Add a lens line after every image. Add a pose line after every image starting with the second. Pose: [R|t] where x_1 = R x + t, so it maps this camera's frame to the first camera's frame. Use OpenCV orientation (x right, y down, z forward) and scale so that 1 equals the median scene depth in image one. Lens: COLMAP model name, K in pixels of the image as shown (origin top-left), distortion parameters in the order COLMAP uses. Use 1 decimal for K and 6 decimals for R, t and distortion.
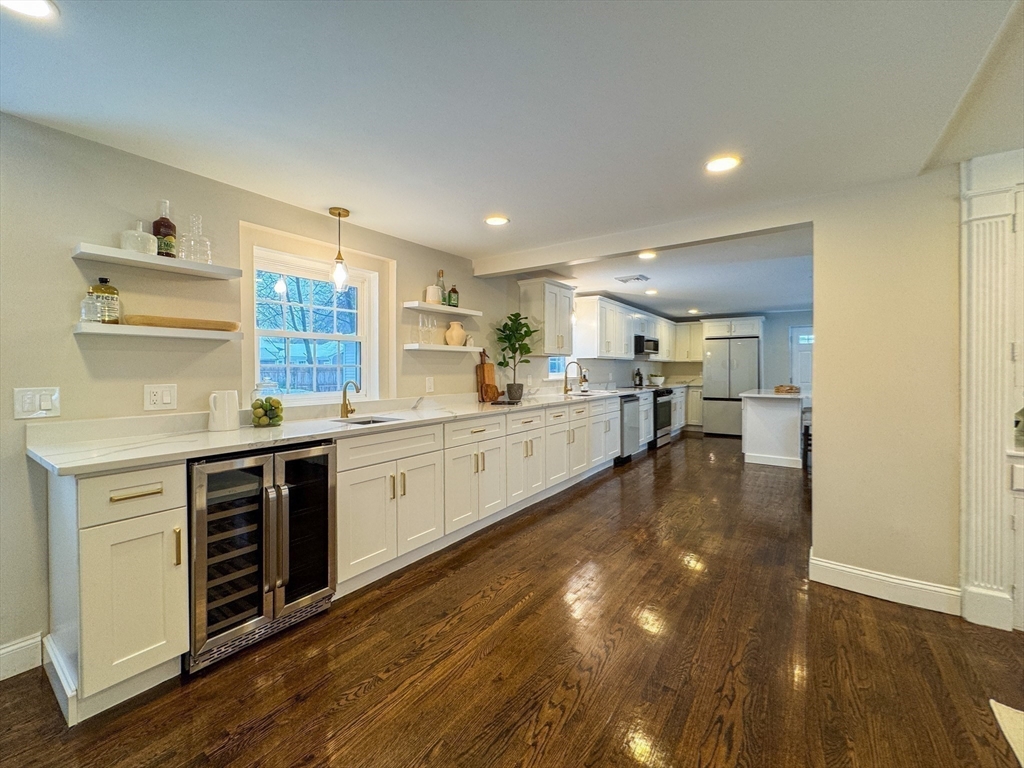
lens RADIAL K [[415.0, 0, 511.6], [0, 415.0, 374.2], [0, 0, 1]] dist [-0.000672, -0.000022]
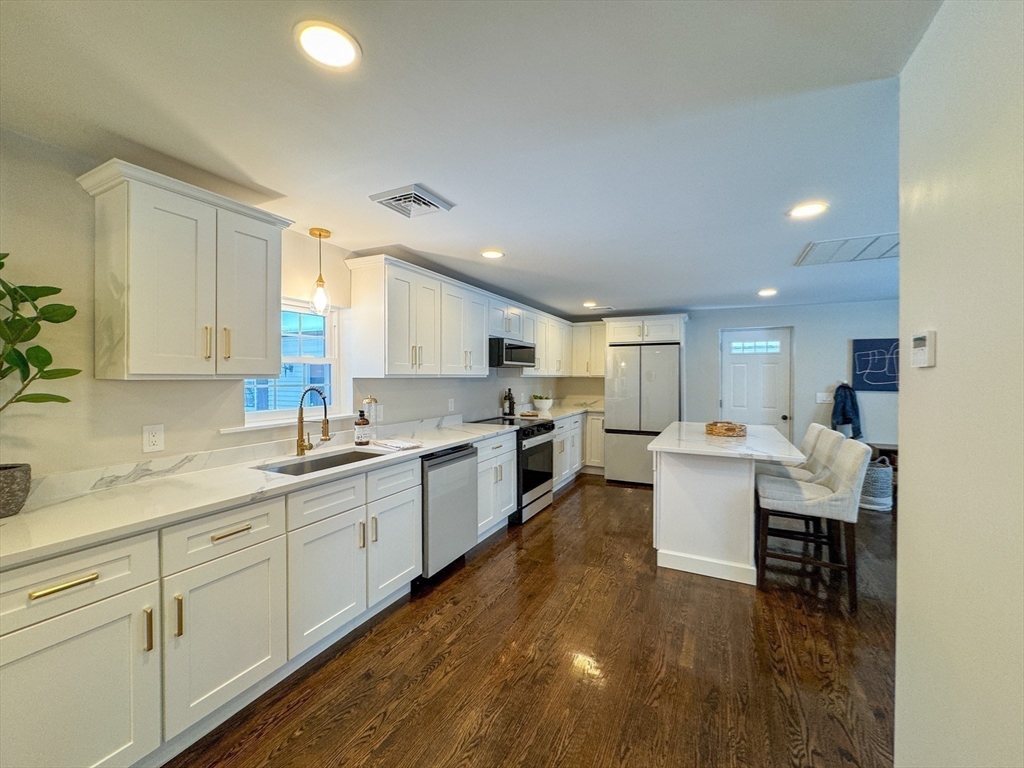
lens RADIAL K [[413.8, 0, 494.8], [0, 413.8, 380.9], [0, 0, 1]] dist [0.000283, 0.000025]
pose [[0.992561, 0.001944, 0.121731, 0.211196], [-0.001878, 0.999998, -0.000664, -0.026782], [-0.121732, 0.000430, 0.992563, 0.362897]]
